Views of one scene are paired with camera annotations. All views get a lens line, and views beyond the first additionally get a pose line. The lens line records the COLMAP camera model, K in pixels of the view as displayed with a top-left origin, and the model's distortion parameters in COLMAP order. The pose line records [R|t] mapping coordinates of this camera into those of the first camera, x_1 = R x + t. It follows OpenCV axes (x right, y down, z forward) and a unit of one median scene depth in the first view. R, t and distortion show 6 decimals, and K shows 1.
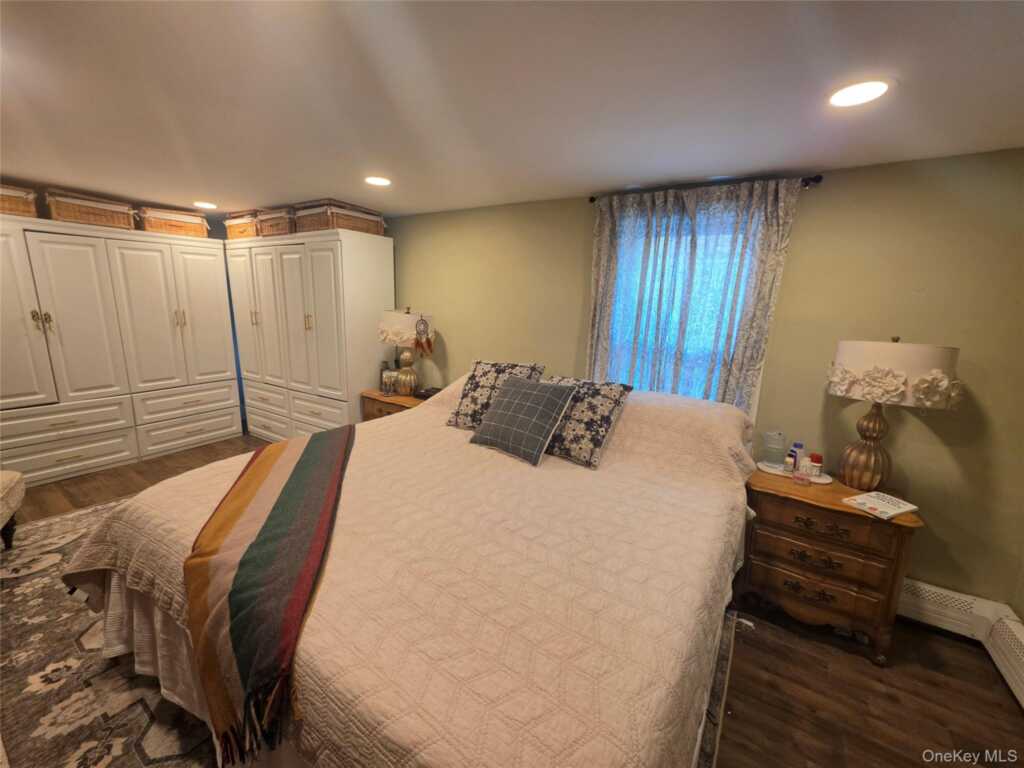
lens RADIAL K [[407.6, 0, 509.4], [0, 407.6, 385.7], [0, 0, 1]] dist [-0.006381, 0.001441]
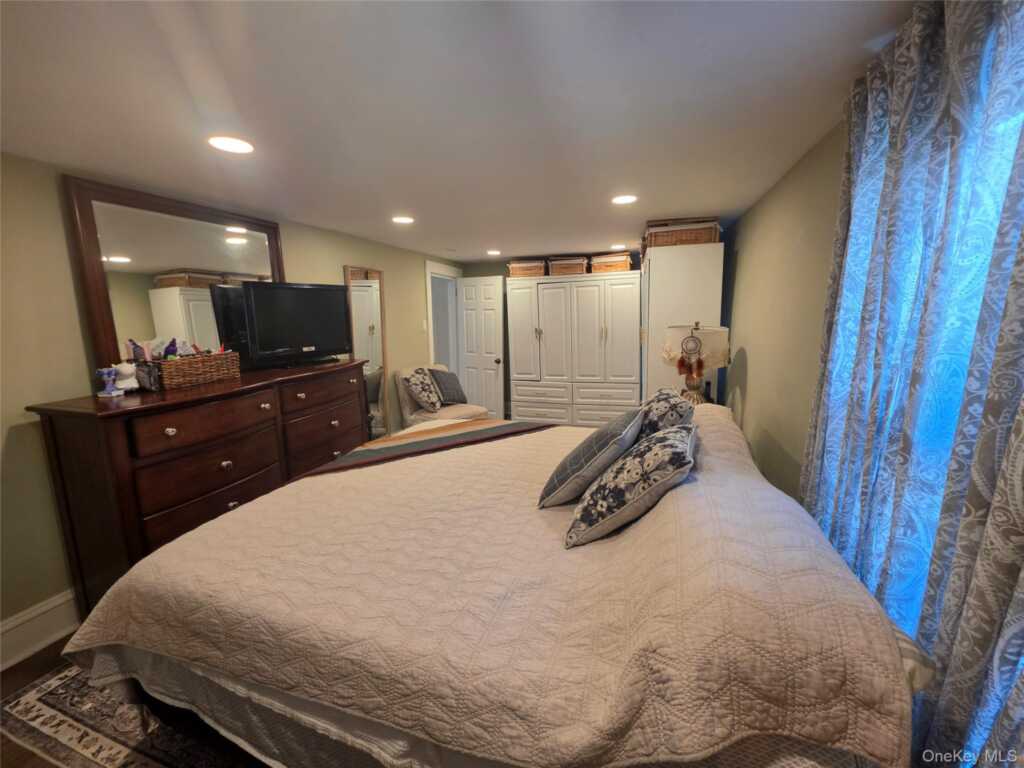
lens RADIAL K [[407.6, 0, 508.9], [0, 407.6, 381.9], [0, 0, 1]] dist [-0.006381, 0.001441]
pose [[0.242059, 0.121659, -0.962604, 0.504802], [-0.168176, 0.982352, 0.081865, -0.071311], [0.955575, 0.142071, 0.258247, 0.415353]]
